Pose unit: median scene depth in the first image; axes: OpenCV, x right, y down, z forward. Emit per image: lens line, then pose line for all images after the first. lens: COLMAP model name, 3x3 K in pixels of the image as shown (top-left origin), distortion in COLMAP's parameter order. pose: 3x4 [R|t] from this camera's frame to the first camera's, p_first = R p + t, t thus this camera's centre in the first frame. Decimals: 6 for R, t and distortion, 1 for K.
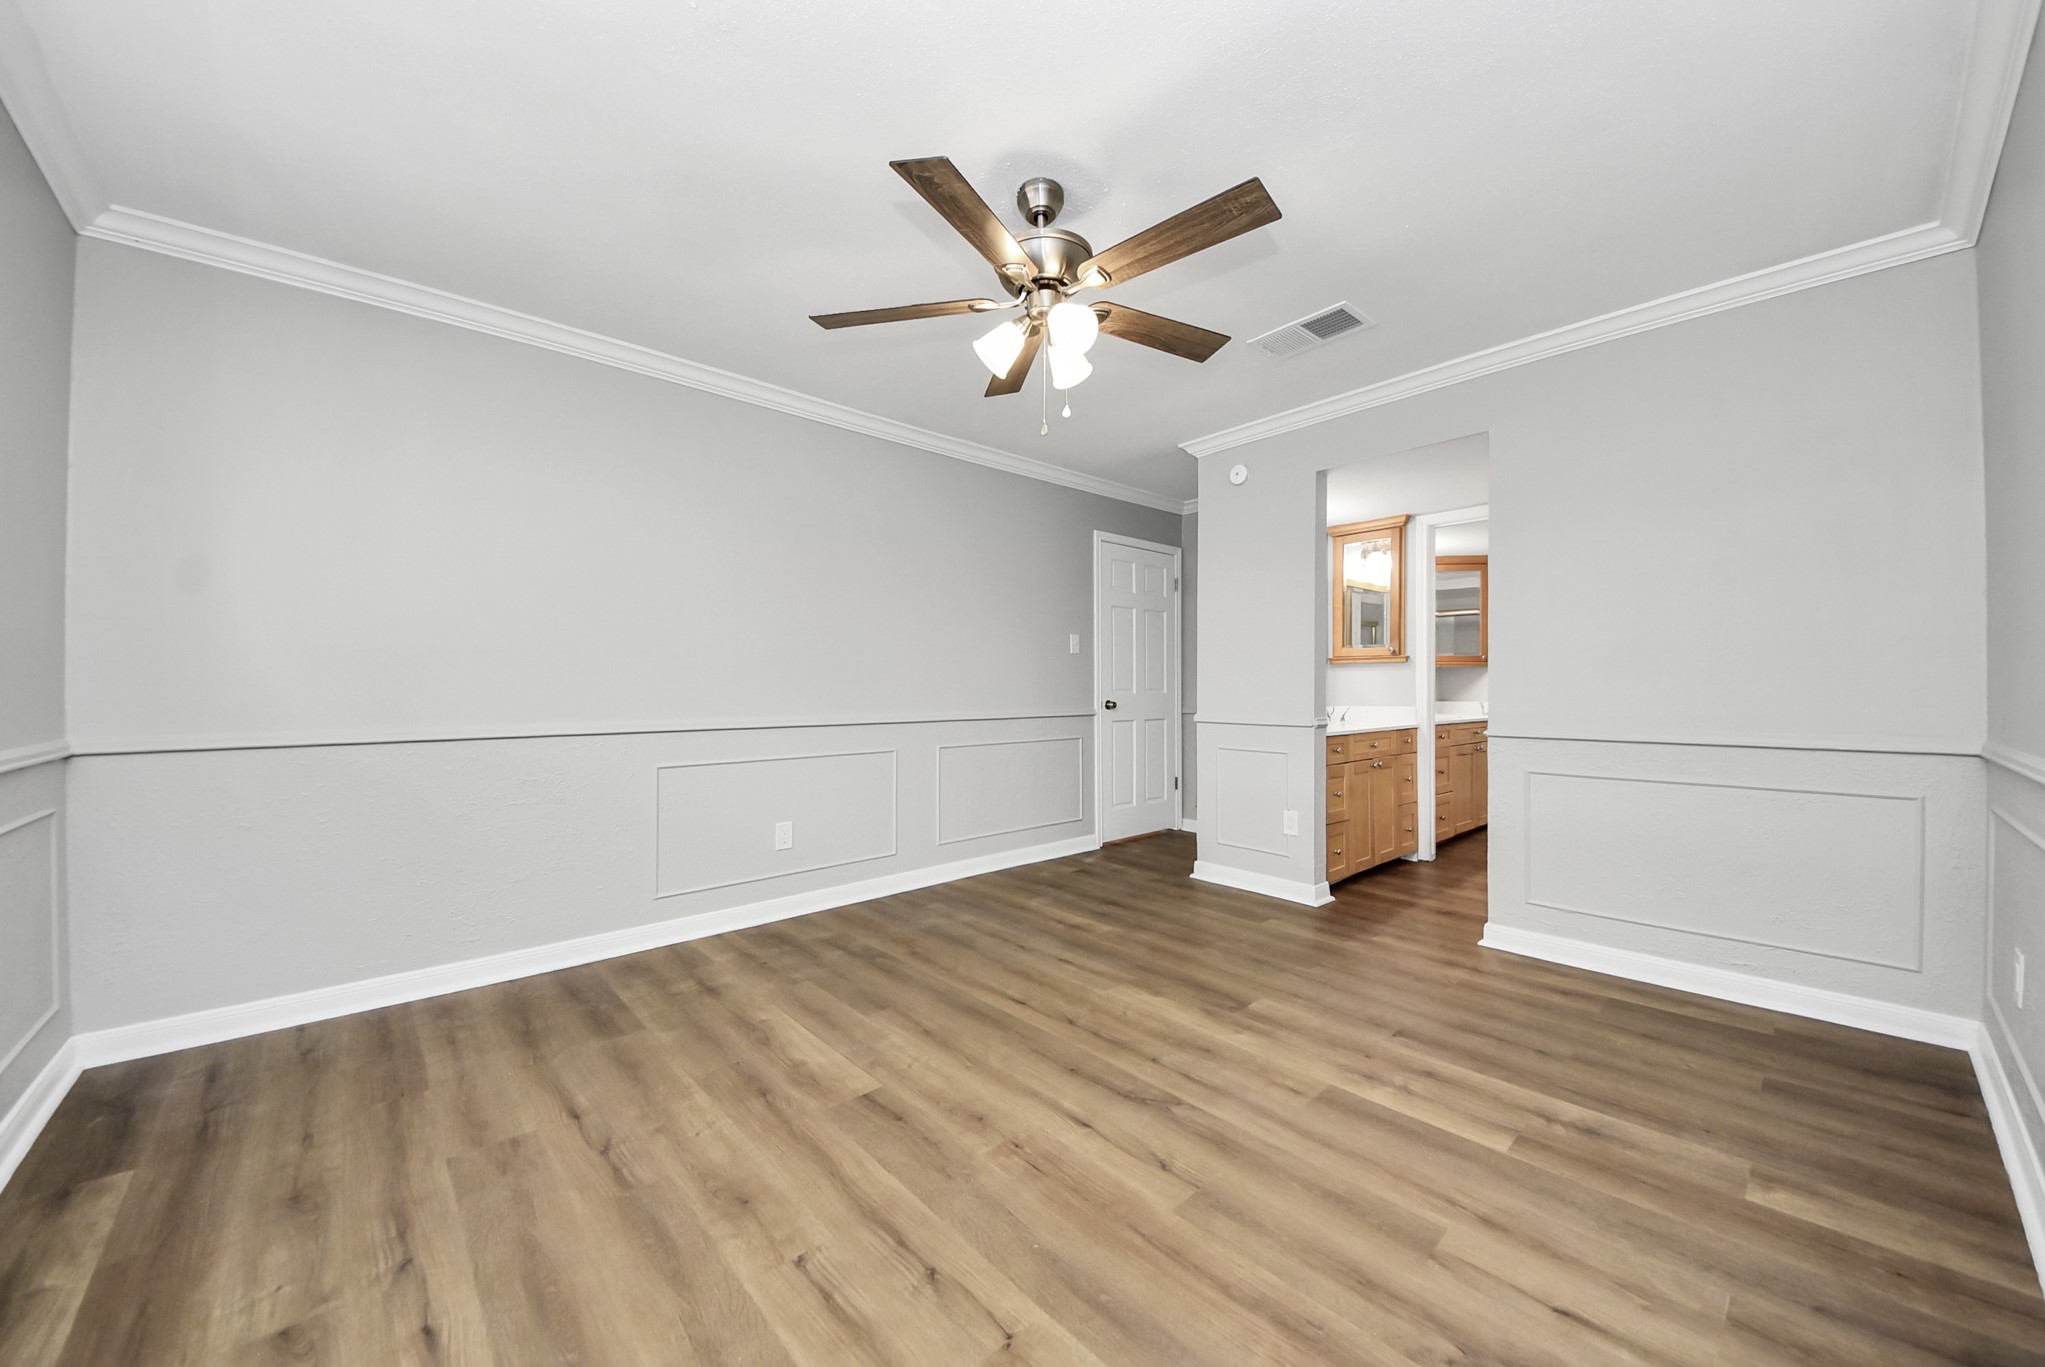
lens RADIAL K [[738.3, 0, 1029.0], [0, 738.3, 689.9], [0, 0, 1]] dist [0.050469, -0.029128]
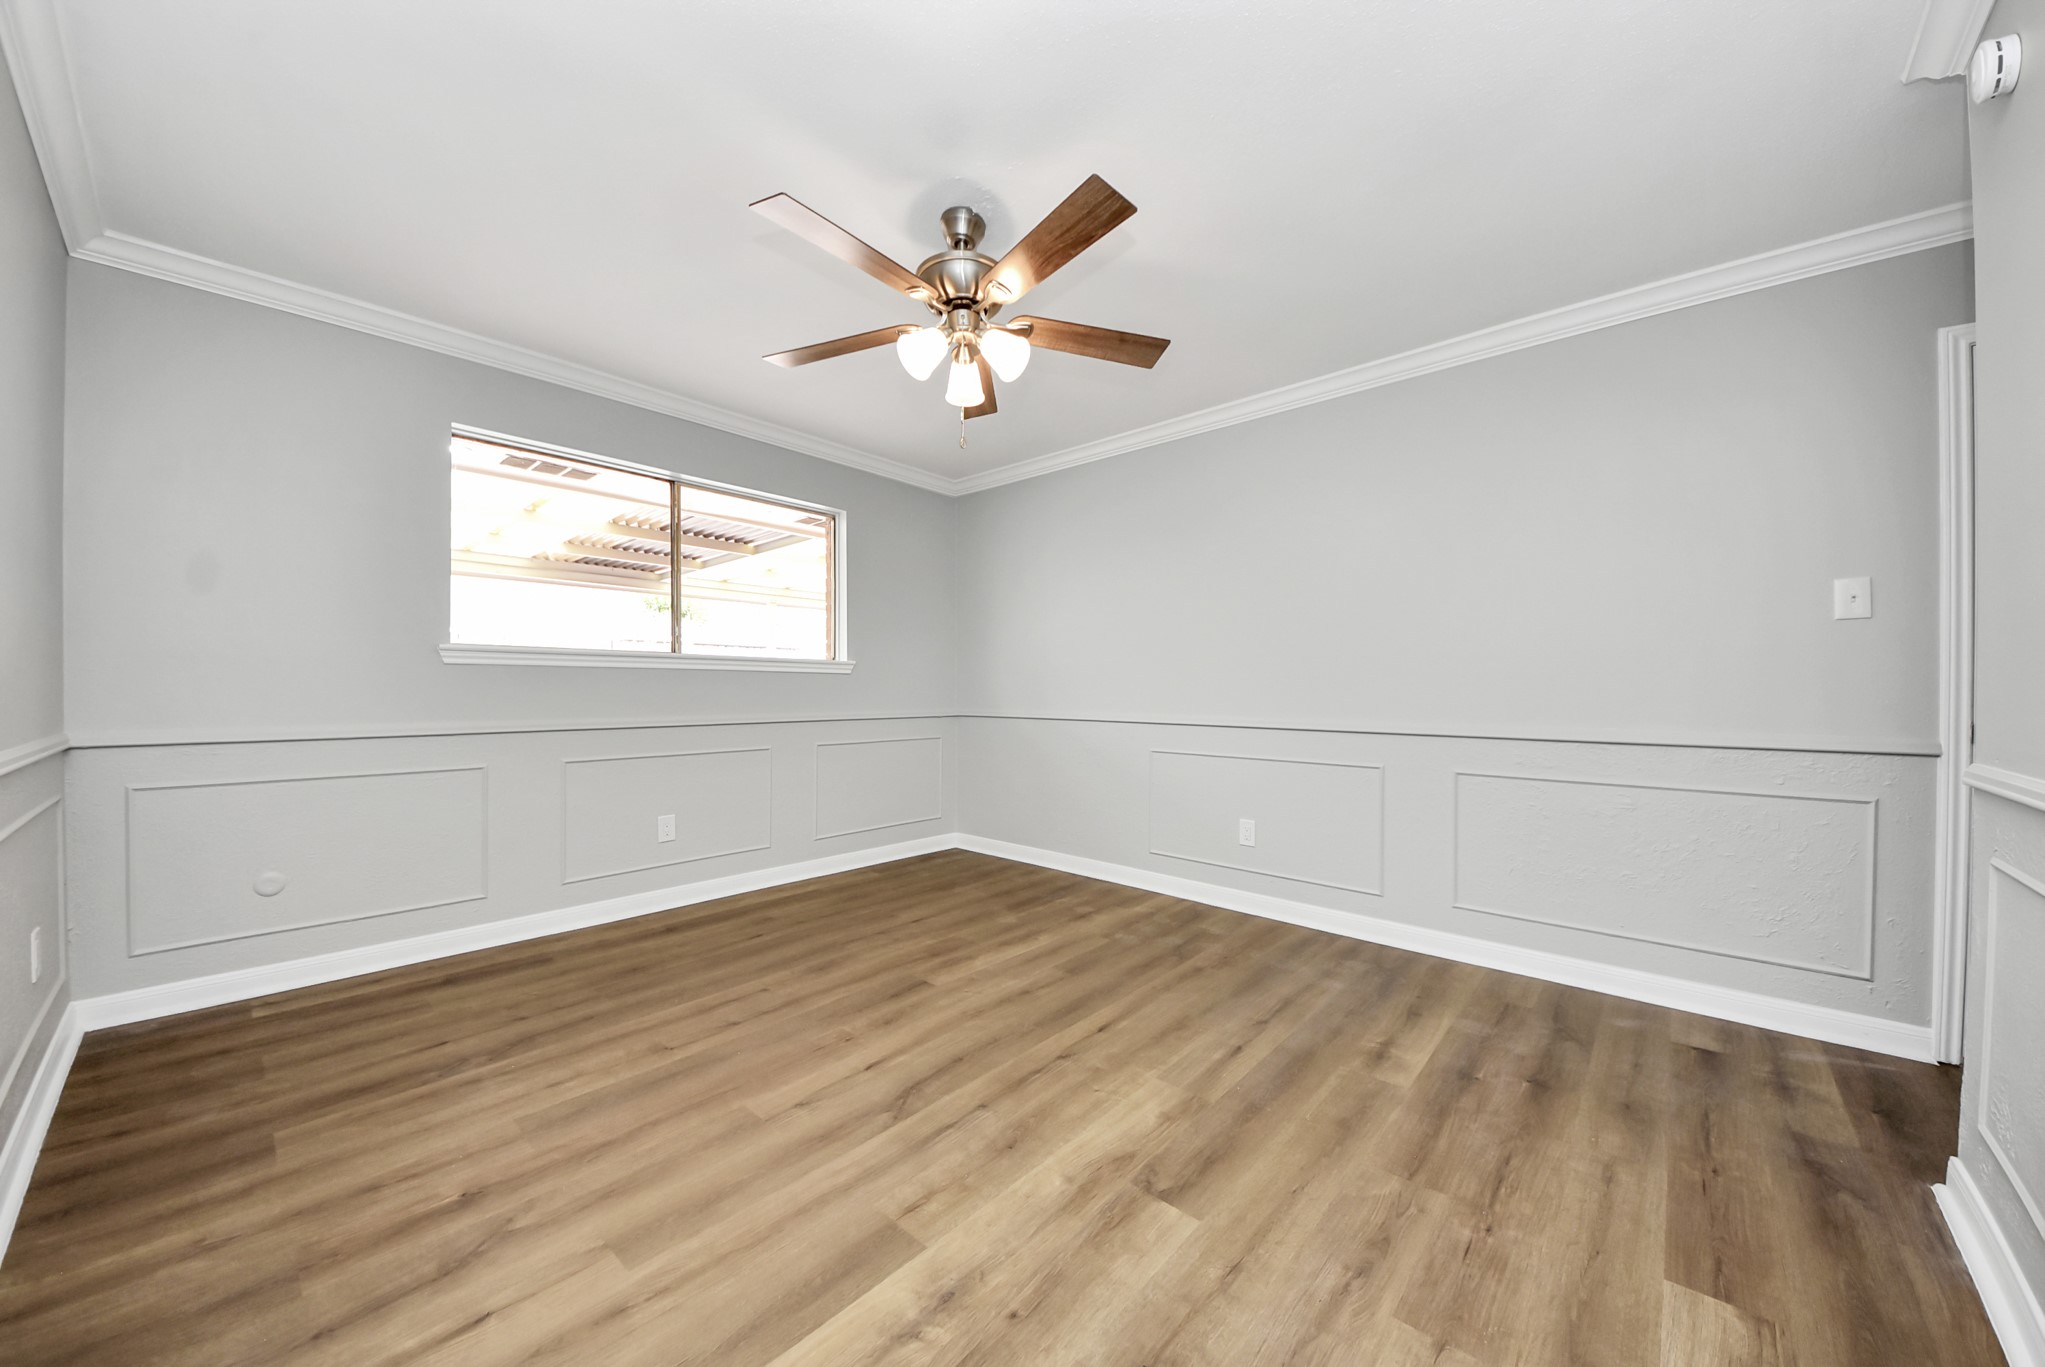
lens RADIAL K [[713.1, 0, 1015.9], [0, 713.1, 687.7], [0, 0, 1]] dist [0.045488, -0.025509]
pose [[0.099333, 0.001802, -0.995053, 0.959813], [-0.008879, 0.999960, 0.000924, -0.003166], [0.995015, 0.008743, 0.099345, 0.888491]]
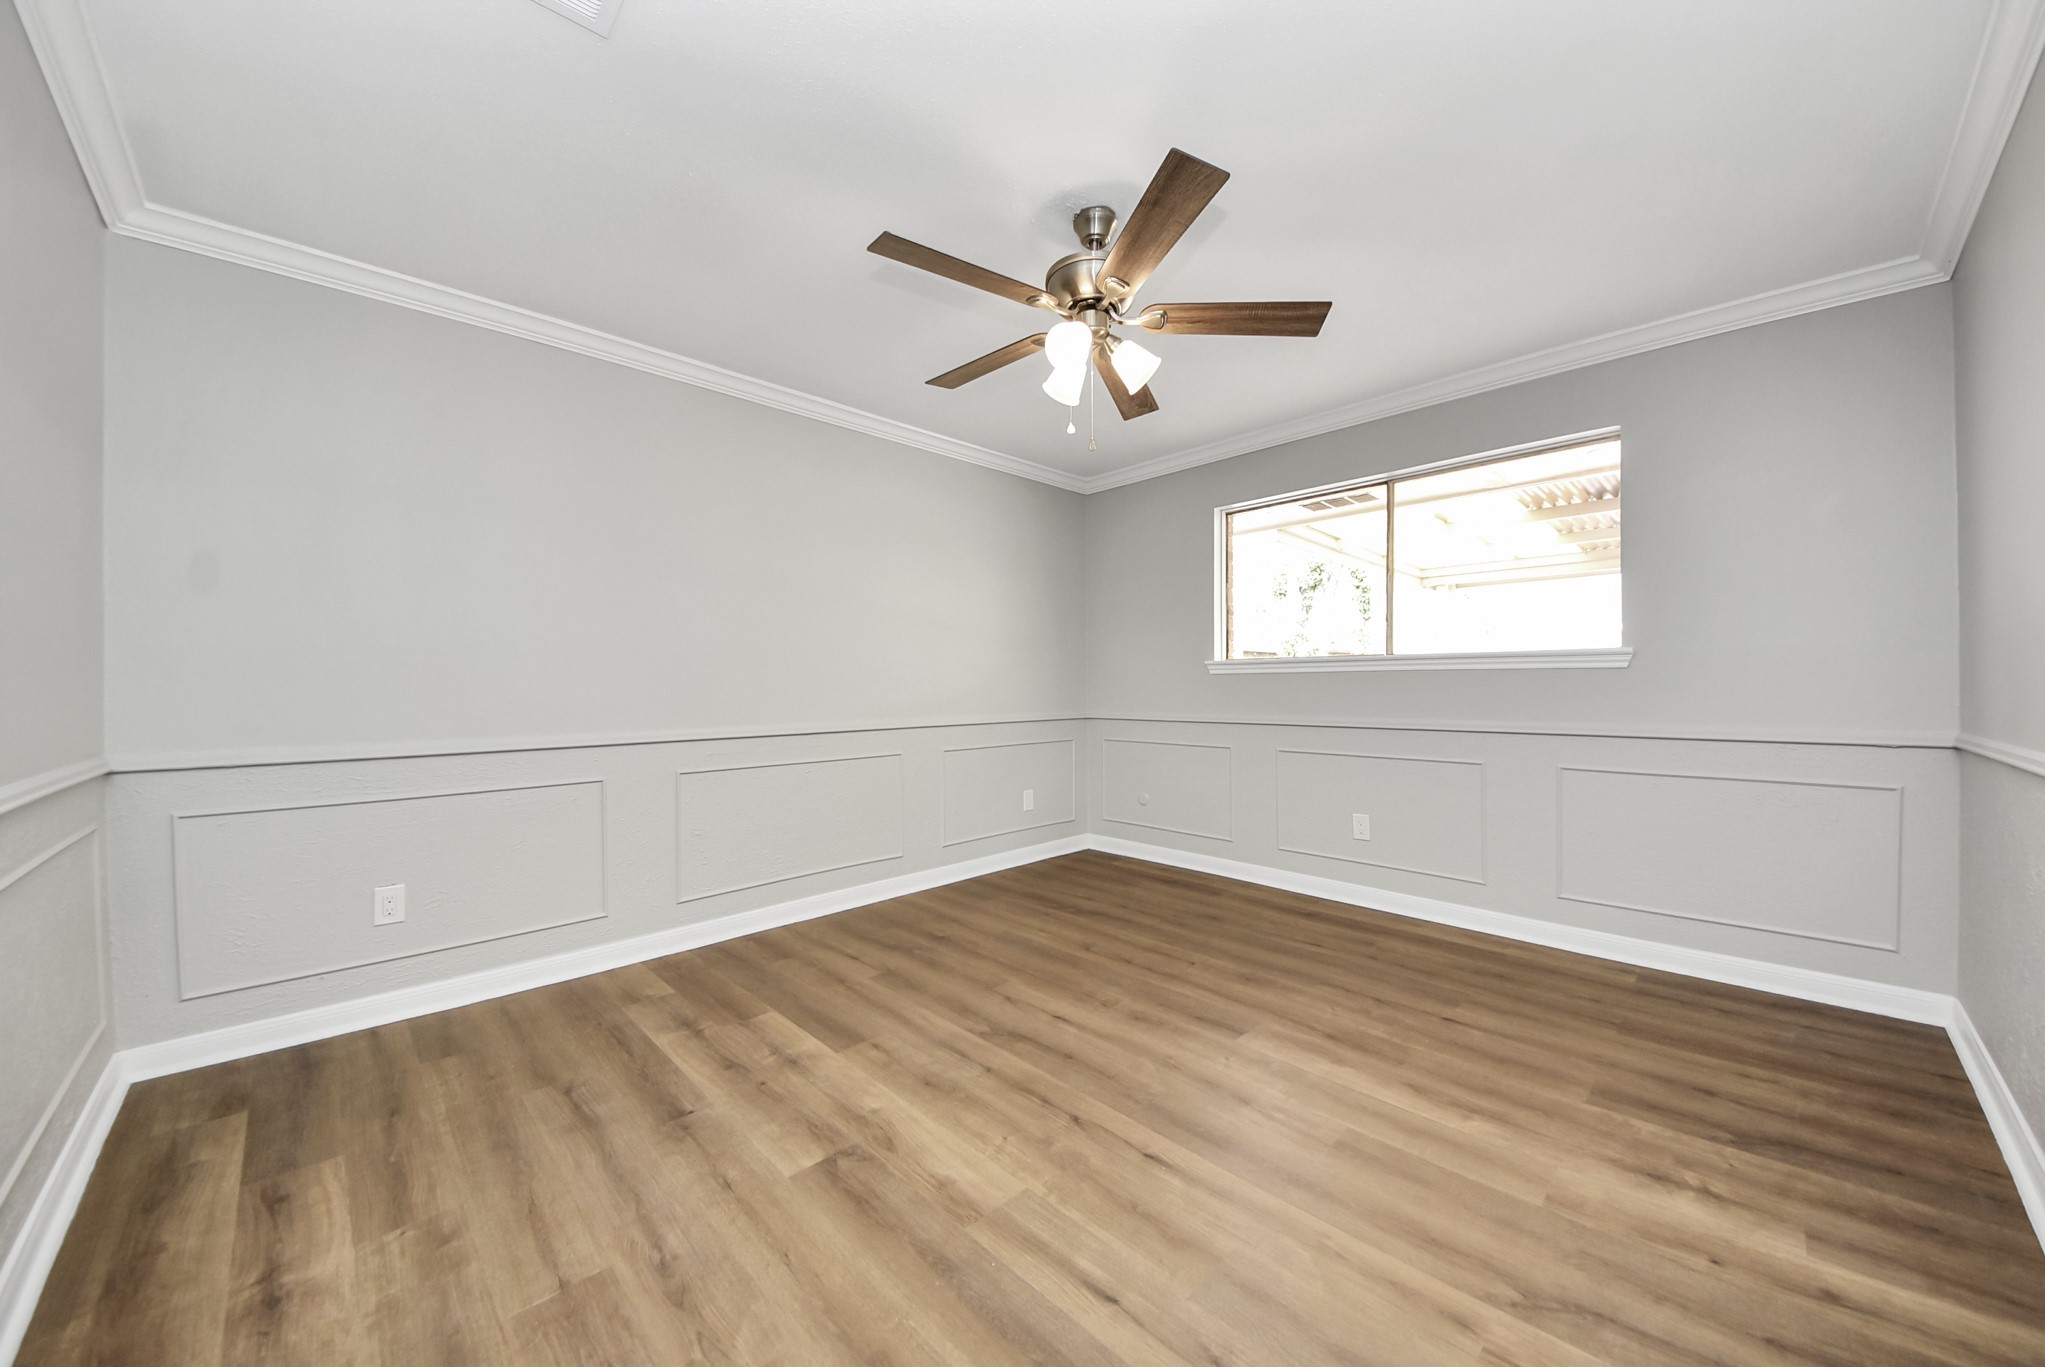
lens RADIAL K [[717.7, 0, 1056.3], [0, 717.7, 685.4], [0, 0, 1]] dist [0.045545, -0.026347]
pose [[-0.997365, 0.006766, -0.072235, 0.134941], [0.006438, 0.999968, 0.004777, -0.017676], [0.072265, 0.004299, -0.997376, 1.839043]]
